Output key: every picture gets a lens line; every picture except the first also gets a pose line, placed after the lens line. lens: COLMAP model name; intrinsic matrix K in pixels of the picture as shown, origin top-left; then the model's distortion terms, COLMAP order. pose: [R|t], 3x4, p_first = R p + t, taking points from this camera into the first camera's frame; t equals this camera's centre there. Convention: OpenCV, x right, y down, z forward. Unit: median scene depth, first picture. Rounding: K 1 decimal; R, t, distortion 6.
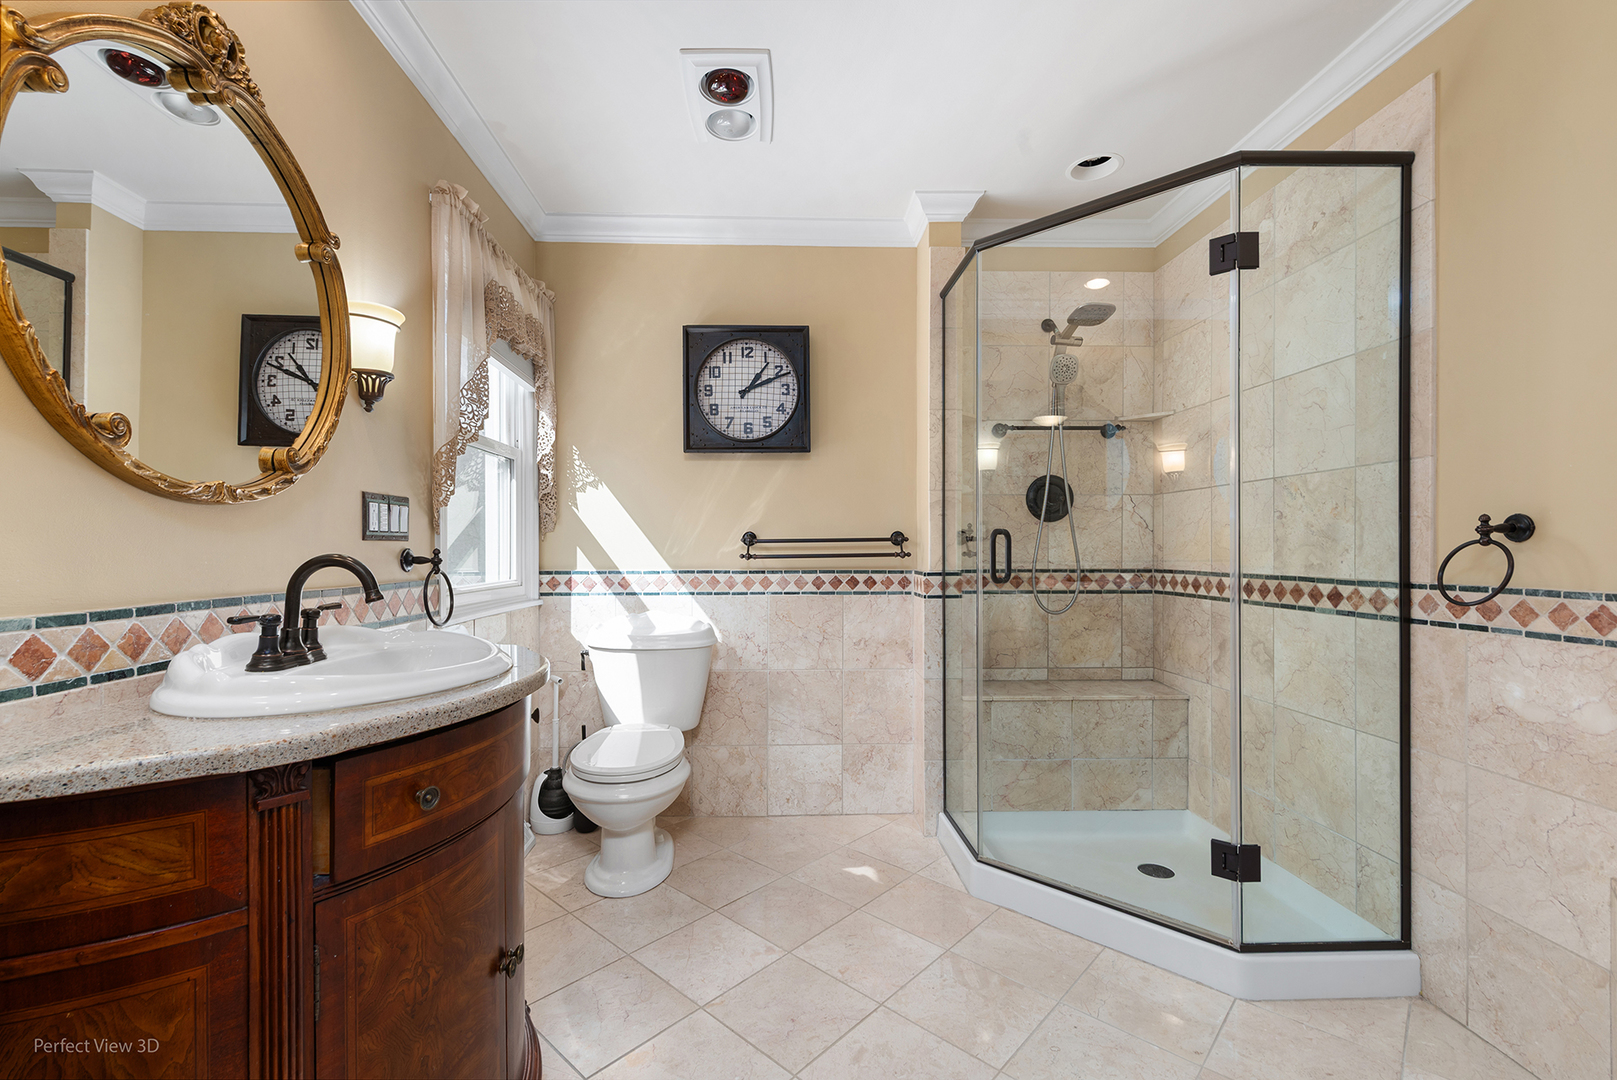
lens RADIAL K [[687.9, 0, 798.4], [0, 687.9, 551.4], [0, 0, 1]] dist [-0.004661, -0.000016]
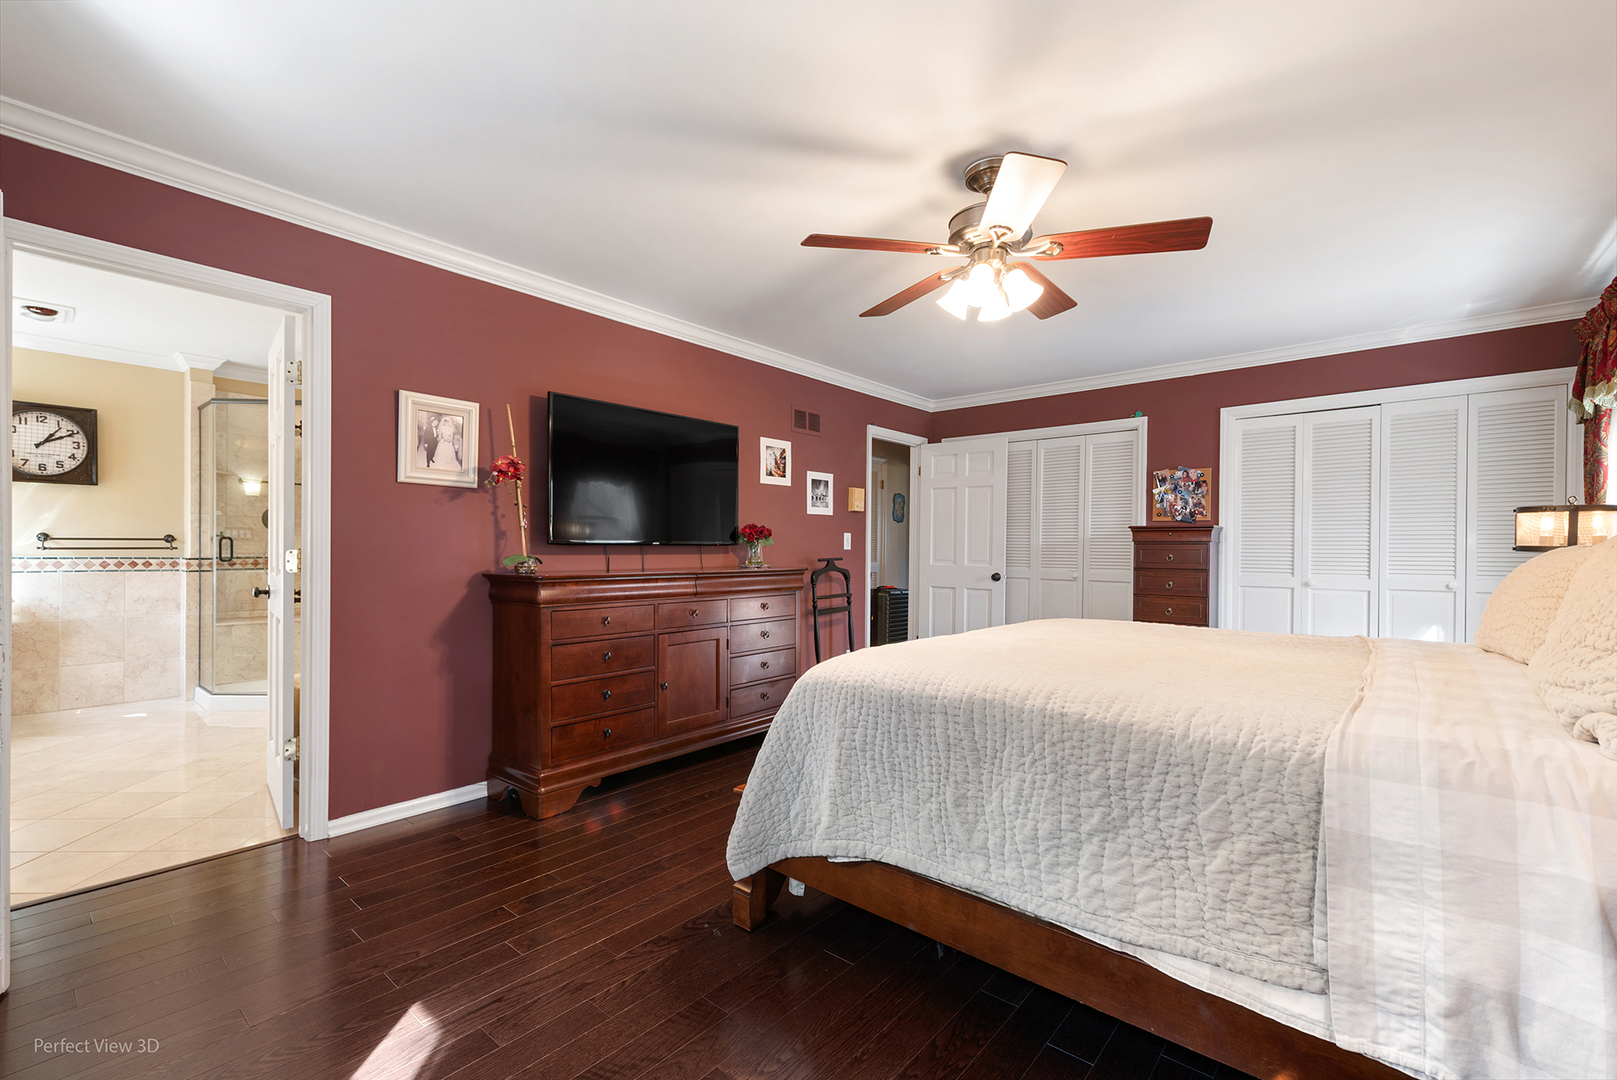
lens RADIAL K [[687.9, 0, 796.5], [0, 687.9, 554.9], [0, 0, 1]] dist [-0.004661, -0.000016]
pose [[0.687856, 0.003896, 0.725837, -0.021038], [-0.014671, 0.999856, 0.008536, -0.016202], [-0.725699, -0.016520, 0.687814, -1.344348]]
